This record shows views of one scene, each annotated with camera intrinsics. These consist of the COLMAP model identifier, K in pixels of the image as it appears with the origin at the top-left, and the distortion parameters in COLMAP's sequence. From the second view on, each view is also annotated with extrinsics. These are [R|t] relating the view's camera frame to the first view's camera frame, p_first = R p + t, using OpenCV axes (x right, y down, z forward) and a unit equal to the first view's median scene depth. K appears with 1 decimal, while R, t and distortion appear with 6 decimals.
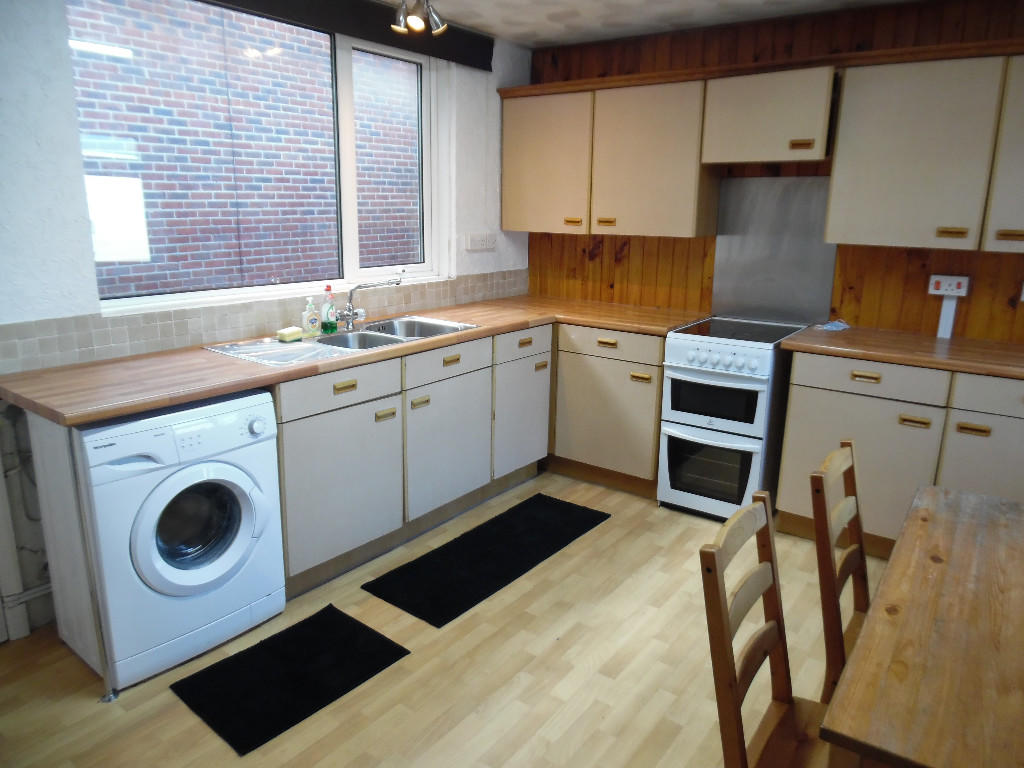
lens RADIAL K [[715.3, 0, 511.2], [0, 715.3, 381.8], [0, 0, 1]] dist [-0.032033, 0.018300]
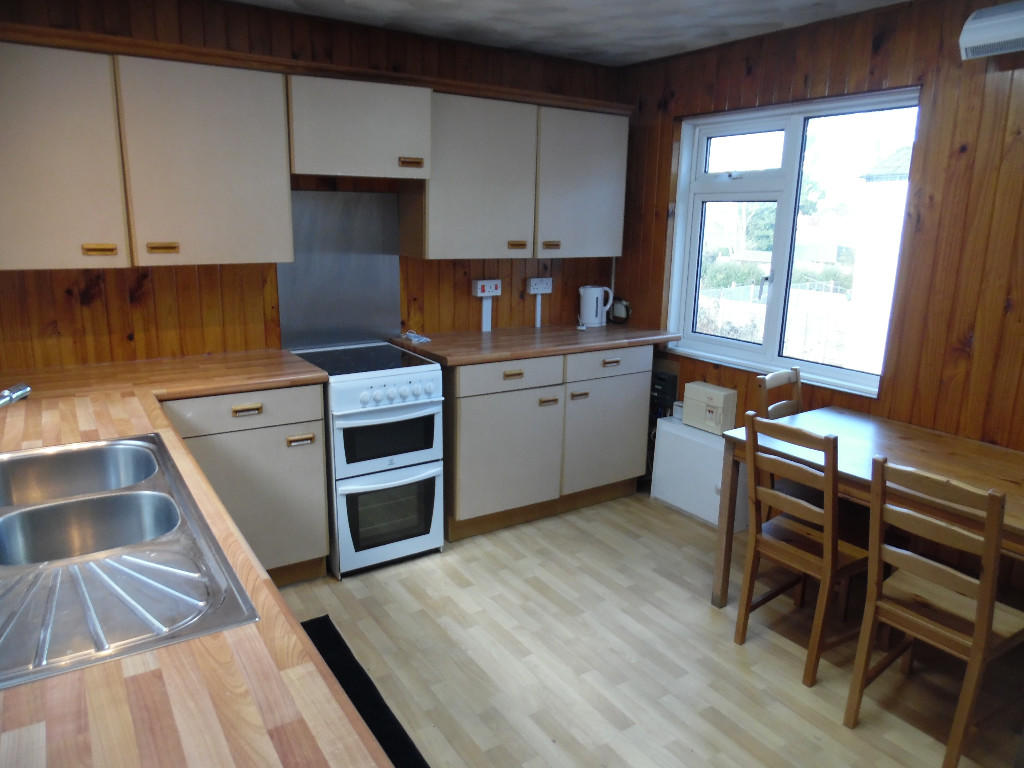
lens RADIAL K [[715.3, 0, 510.9], [0, 715.3, 386.5], [0, 0, 1]] dist [-0.032033, 0.018300]
pose [[0.349386, -0.220988, 0.910546, -0.471962], [0.214323, 0.964874, 0.151936, -0.140877], [-0.912138, 0.142066, 0.384476, 0.491508]]
